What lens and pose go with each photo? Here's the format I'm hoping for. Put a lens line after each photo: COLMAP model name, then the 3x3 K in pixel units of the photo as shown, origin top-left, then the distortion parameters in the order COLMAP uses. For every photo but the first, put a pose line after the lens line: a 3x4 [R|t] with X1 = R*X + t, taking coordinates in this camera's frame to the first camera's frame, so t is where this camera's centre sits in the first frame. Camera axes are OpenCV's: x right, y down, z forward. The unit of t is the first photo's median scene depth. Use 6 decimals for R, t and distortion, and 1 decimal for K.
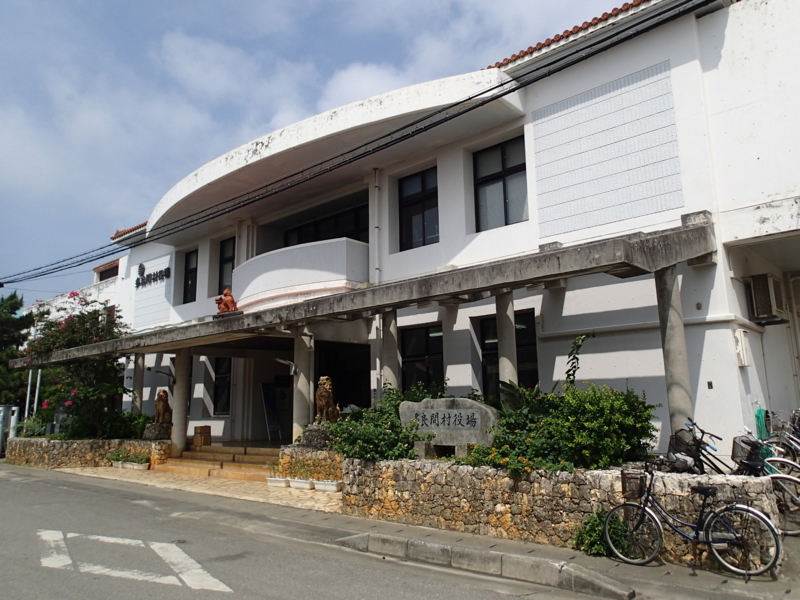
lens RADIAL K [[582.5, 0, 400.0], [0, 582.5, 300.0], [0, 0, 1]] dist [0.002305, 0.001501]
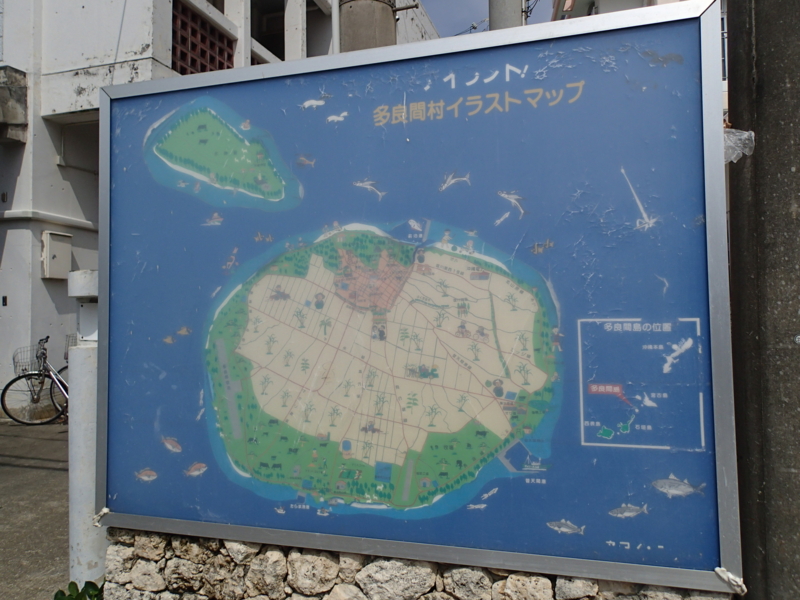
lens RADIAL K [[582.5, 0, 400.0], [0, 582.5, 300.0], [0, 0, 1]] dist [0.002305, 0.001501]
pose [[0.907133, 0.021896, 0.420273, 0.682983], [-0.082238, 0.988616, 0.125999, 0.004497], [-0.412730, -0.148860, 0.898607, 0.091321]]
